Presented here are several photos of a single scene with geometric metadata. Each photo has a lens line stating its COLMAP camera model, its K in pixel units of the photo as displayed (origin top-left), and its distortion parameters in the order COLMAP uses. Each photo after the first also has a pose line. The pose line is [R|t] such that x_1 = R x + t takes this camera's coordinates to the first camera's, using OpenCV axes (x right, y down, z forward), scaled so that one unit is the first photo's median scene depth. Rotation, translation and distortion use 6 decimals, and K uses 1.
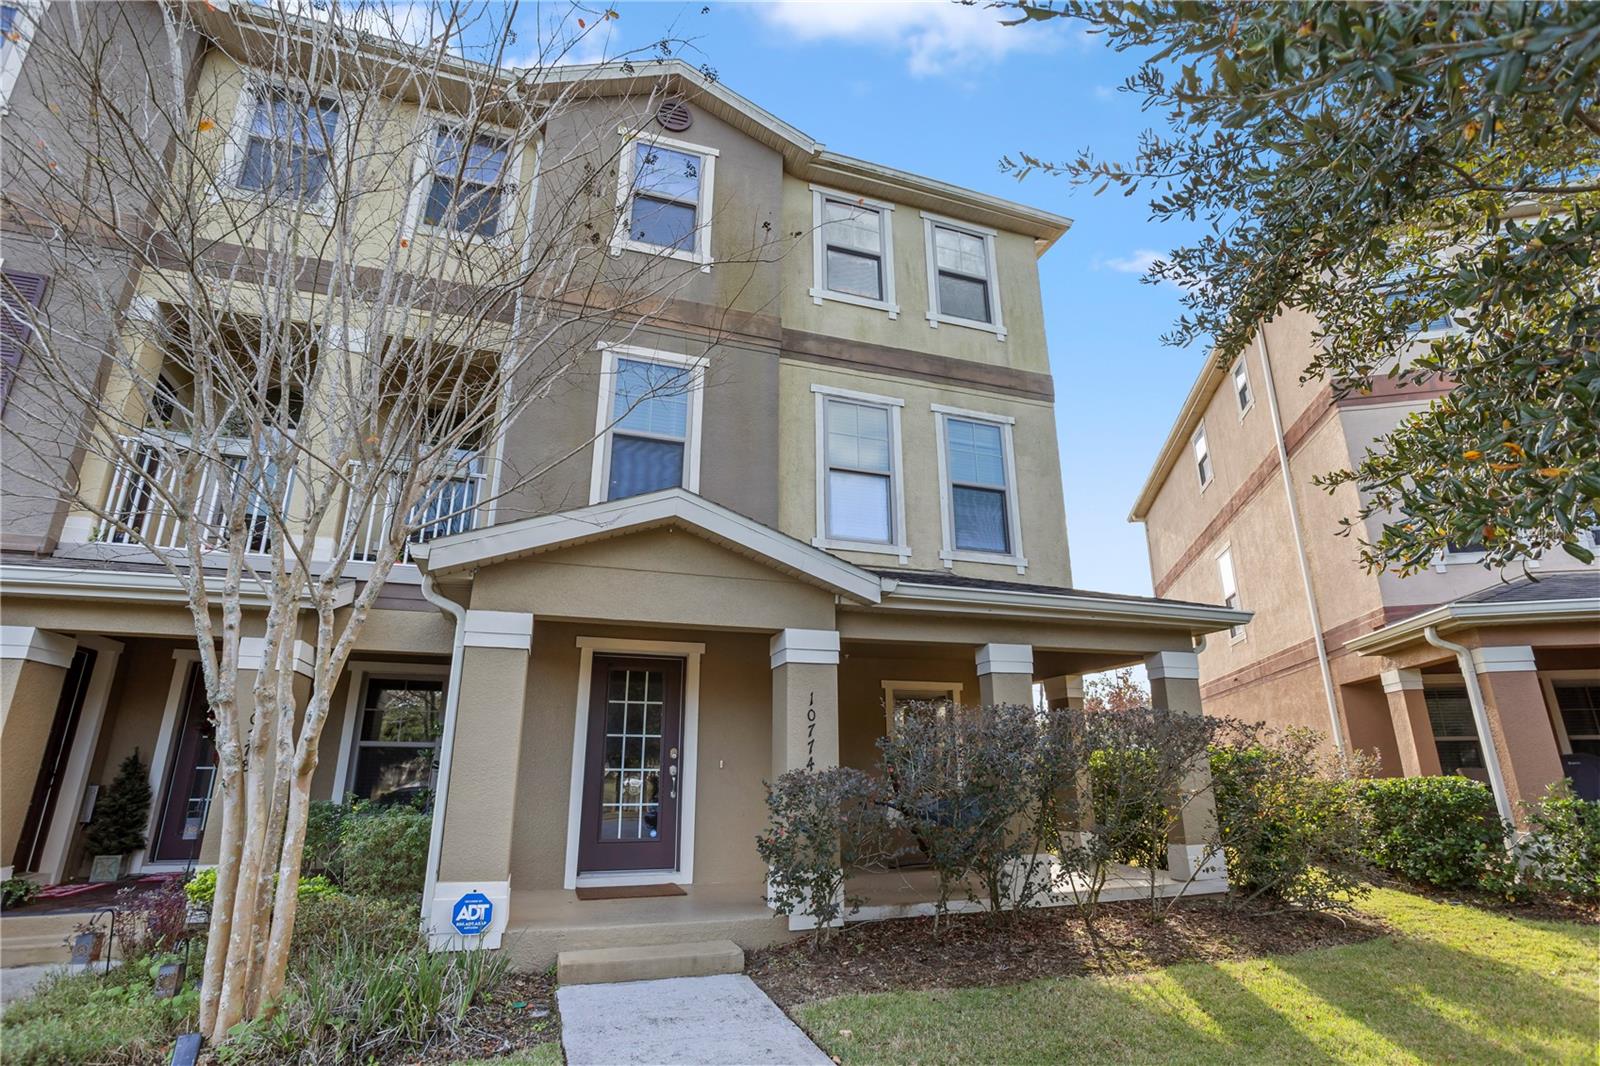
lens RADIAL K [[797.4, 0, 799.5], [0, 797.4, 523.8], [0, 0, 1]] dist [-0.049740, 0.022152]
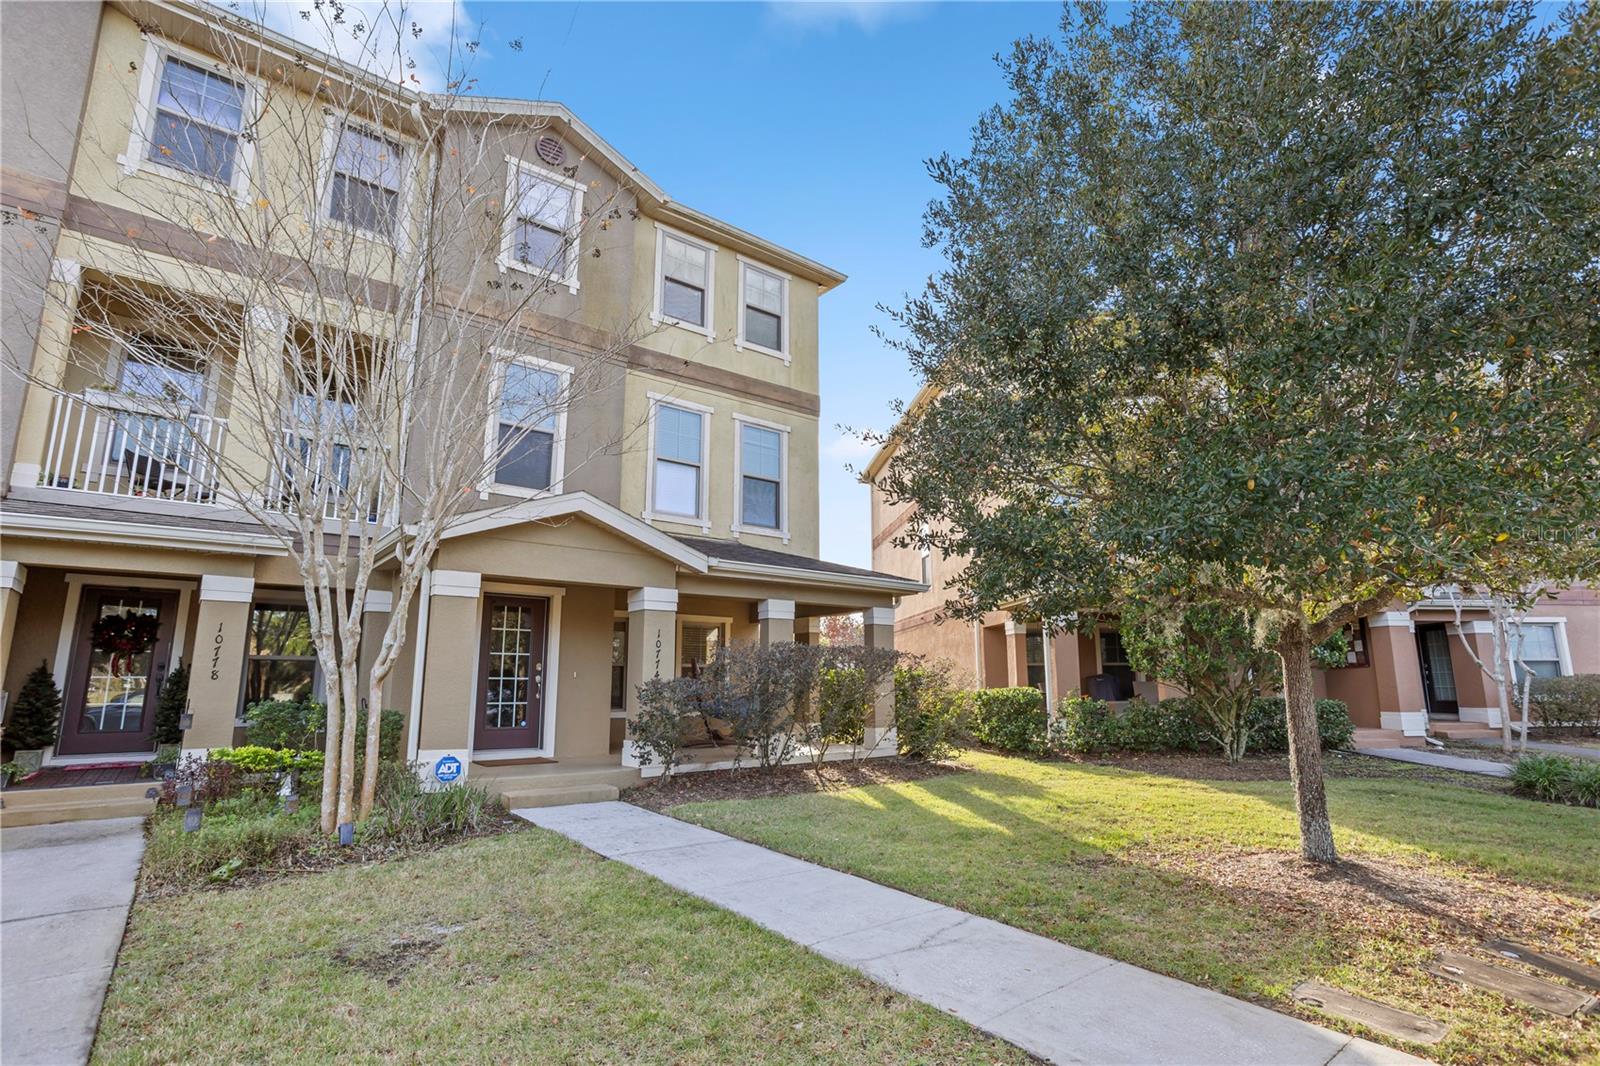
lens RADIAL K [[797.4, 0, 798.1], [0, 797.4, 531.5], [0, 0, 1]] dist [-0.049740, 0.022152]
pose [[0.943569, 0.064092, 0.324914, -0.192629], [-0.100558, 0.990221, 0.096697, -0.118259], [-0.315539, -0.123913, 0.940787, -0.394949]]
